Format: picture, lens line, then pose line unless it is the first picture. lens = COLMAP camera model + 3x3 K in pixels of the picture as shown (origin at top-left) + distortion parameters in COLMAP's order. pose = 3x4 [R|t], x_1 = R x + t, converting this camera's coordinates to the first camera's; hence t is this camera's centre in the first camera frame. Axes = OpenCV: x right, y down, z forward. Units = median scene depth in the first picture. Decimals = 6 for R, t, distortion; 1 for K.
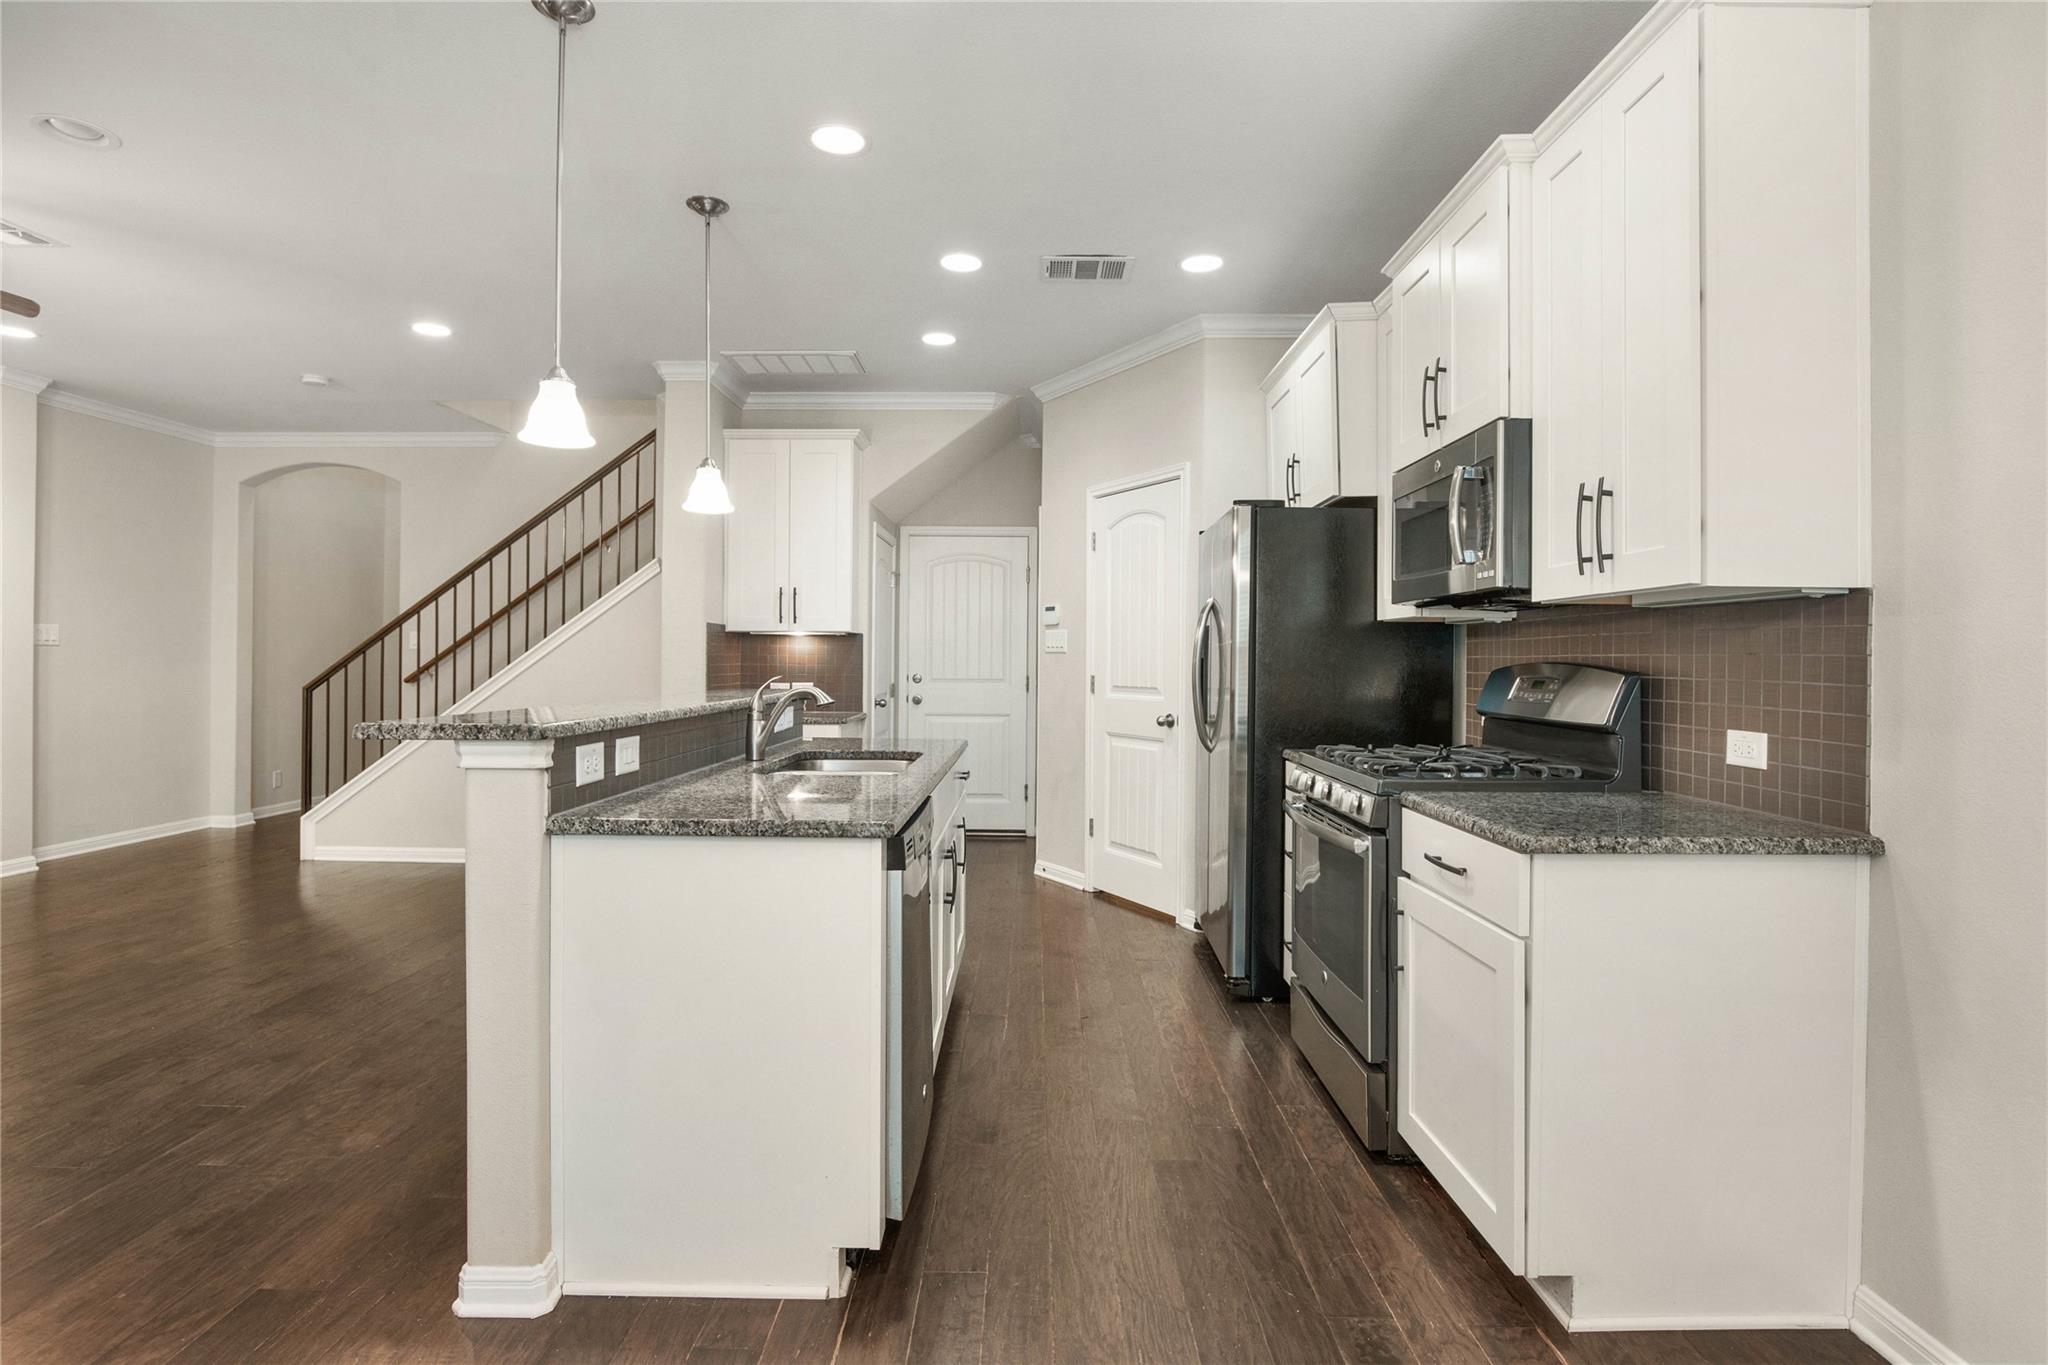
lens RADIAL K [[1048.3, 0, 1033.6], [0, 1048.3, 656.9], [0, 0, 1]] dist [-0.020858, 0.001463]
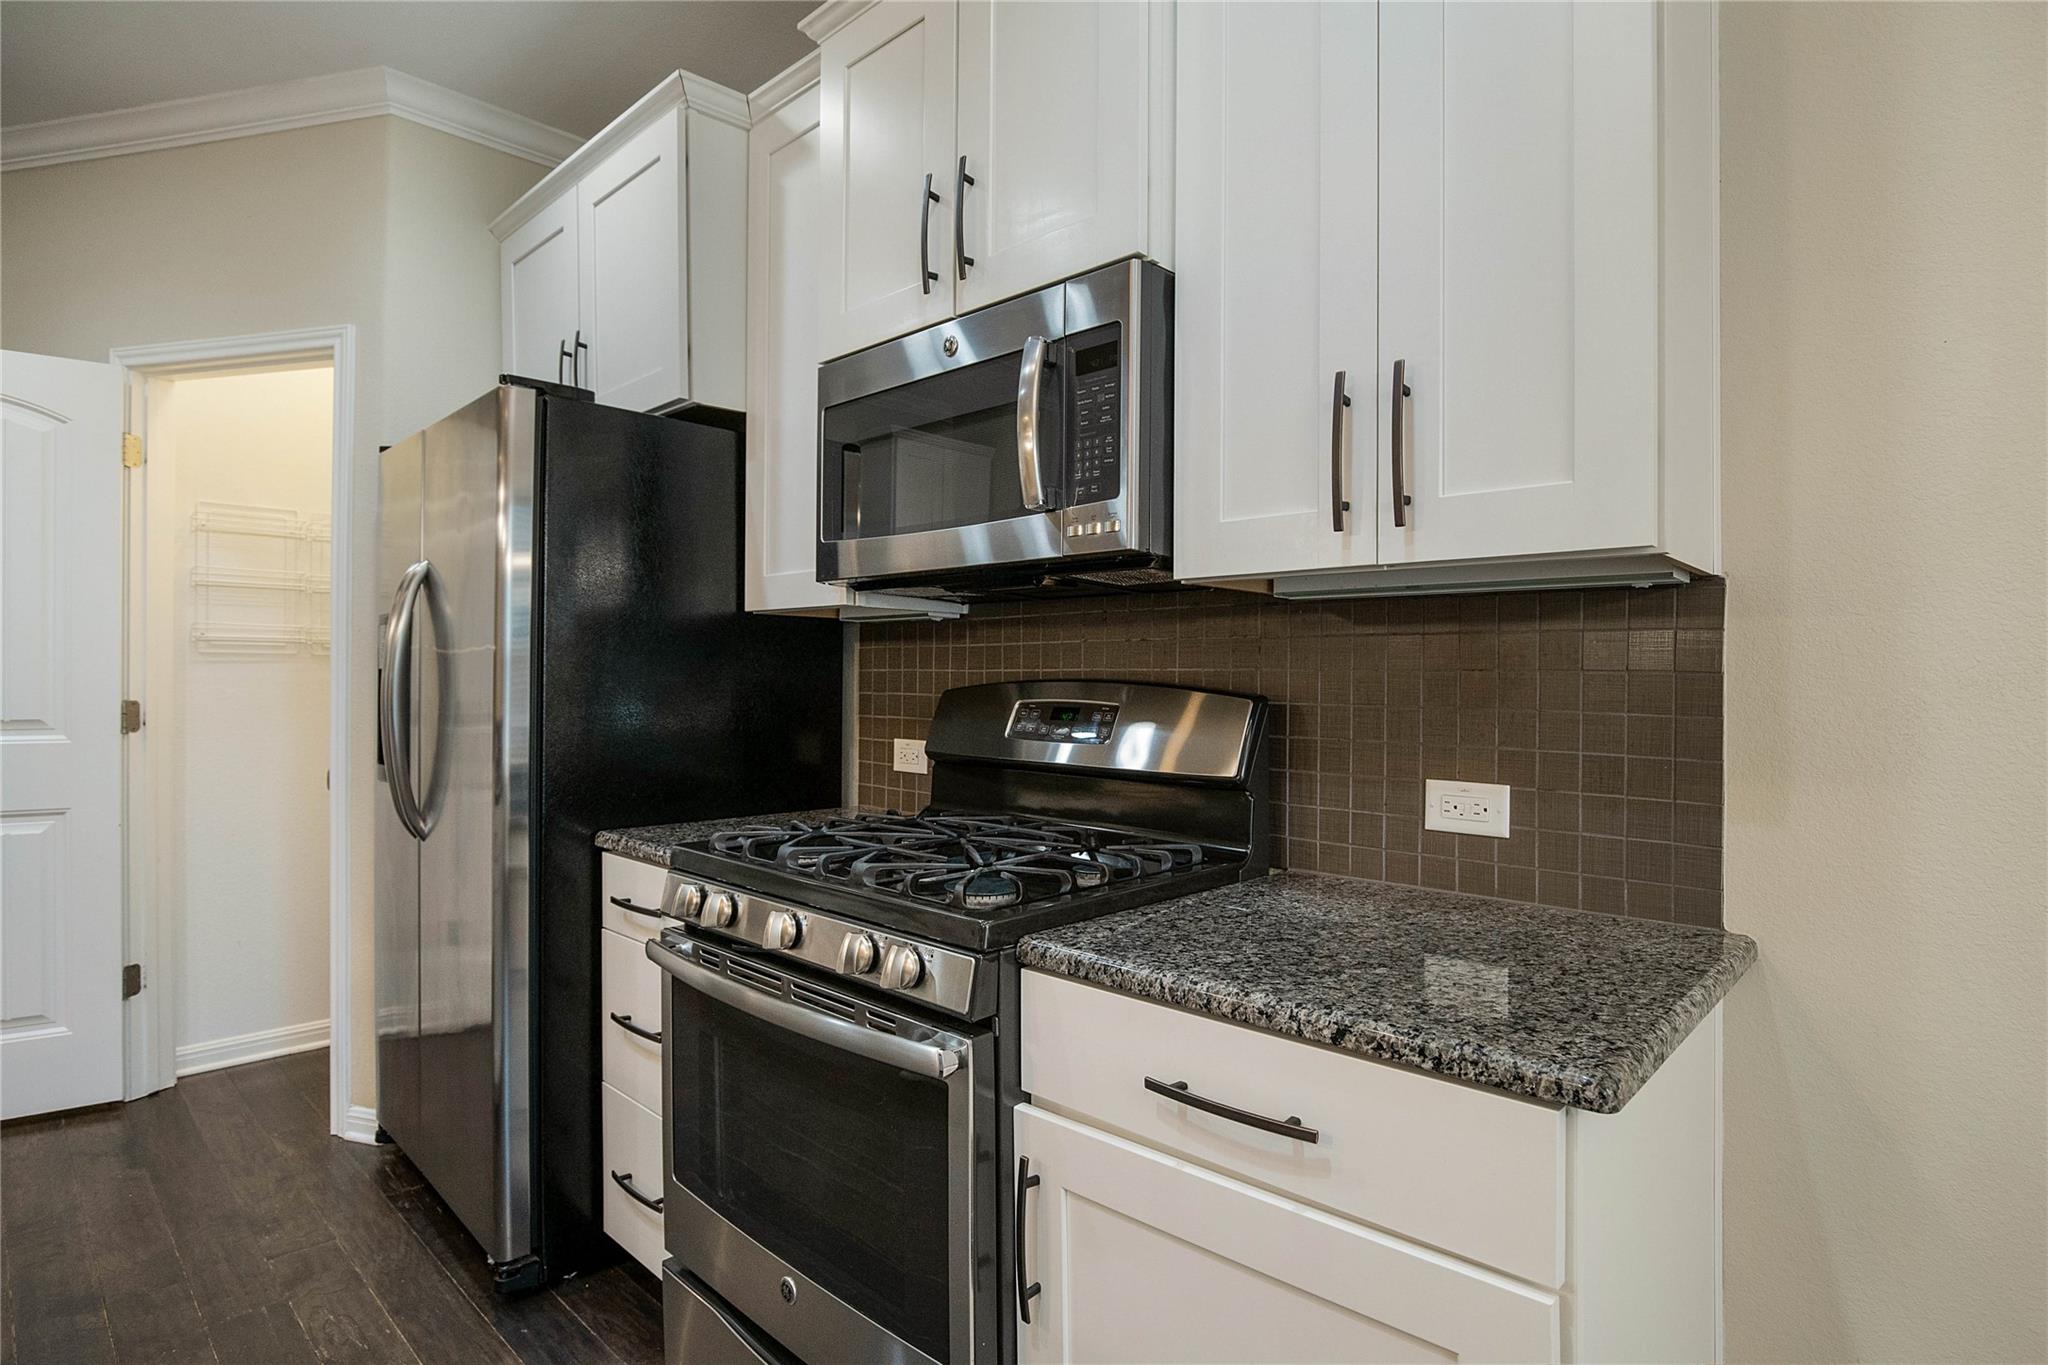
lens RADIAL K [[1048.3, 0, 1010.1], [0, 1048.3, 679.7], [0, 0, 1]] dist [-0.020858, 0.001463]
pose [[0.694289, -0.007432, 0.719658, -0.013752], [-0.003473, 0.999900, 0.013676, -0.003144], [-0.719688, -0.011994, 0.694194, 0.489145]]
